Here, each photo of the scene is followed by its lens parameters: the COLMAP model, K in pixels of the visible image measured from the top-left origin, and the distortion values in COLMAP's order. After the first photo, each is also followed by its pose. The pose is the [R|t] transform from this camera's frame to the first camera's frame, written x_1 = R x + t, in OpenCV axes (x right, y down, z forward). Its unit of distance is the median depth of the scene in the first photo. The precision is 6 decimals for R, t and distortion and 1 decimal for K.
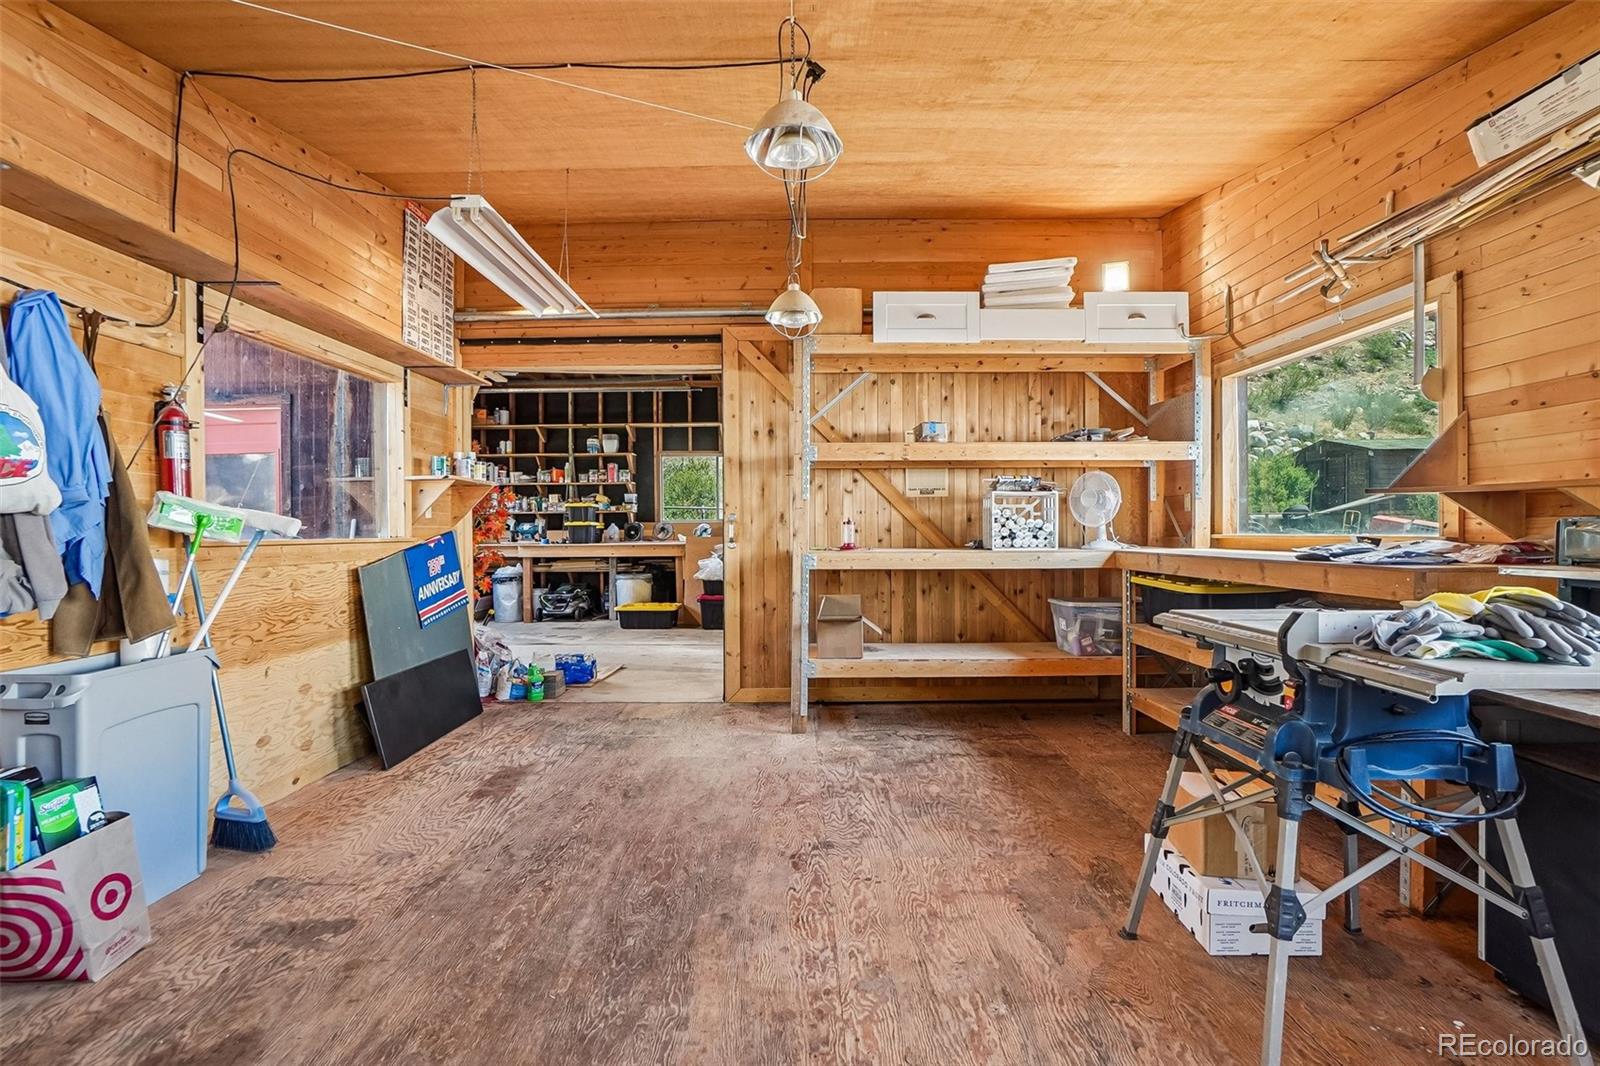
lens RADIAL K [[761.0, 0, 797.7], [0, 761.0, 518.8], [0, 0, 1]] dist [-0.070911, 0.026703]
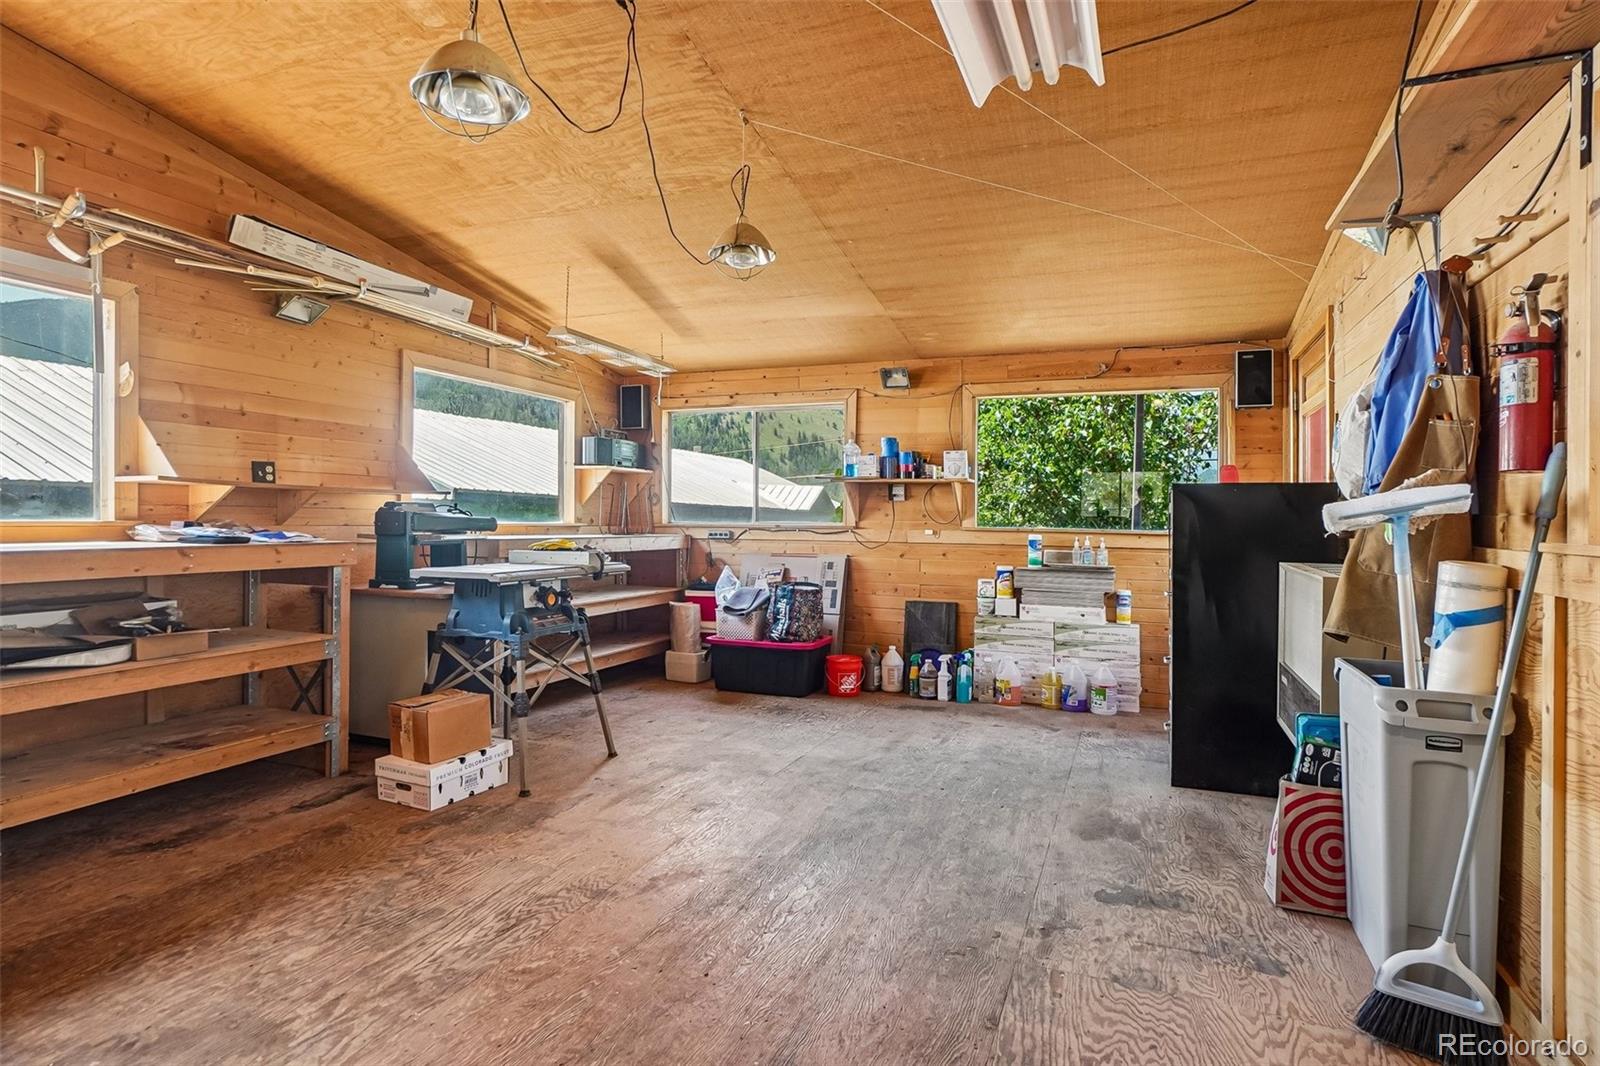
lens RADIAL K [[838.7, 0, 800.0], [0, 838.7, 533.0], [0, 0, 1]] dist [0.002551, 0.001077]
pose [[-0.925370, -0.015133, 0.378764, -0.527623], [-0.015146, 0.999881, 0.002946, 0.026569], [-0.378763, -0.003010, -0.925489, 1.821387]]
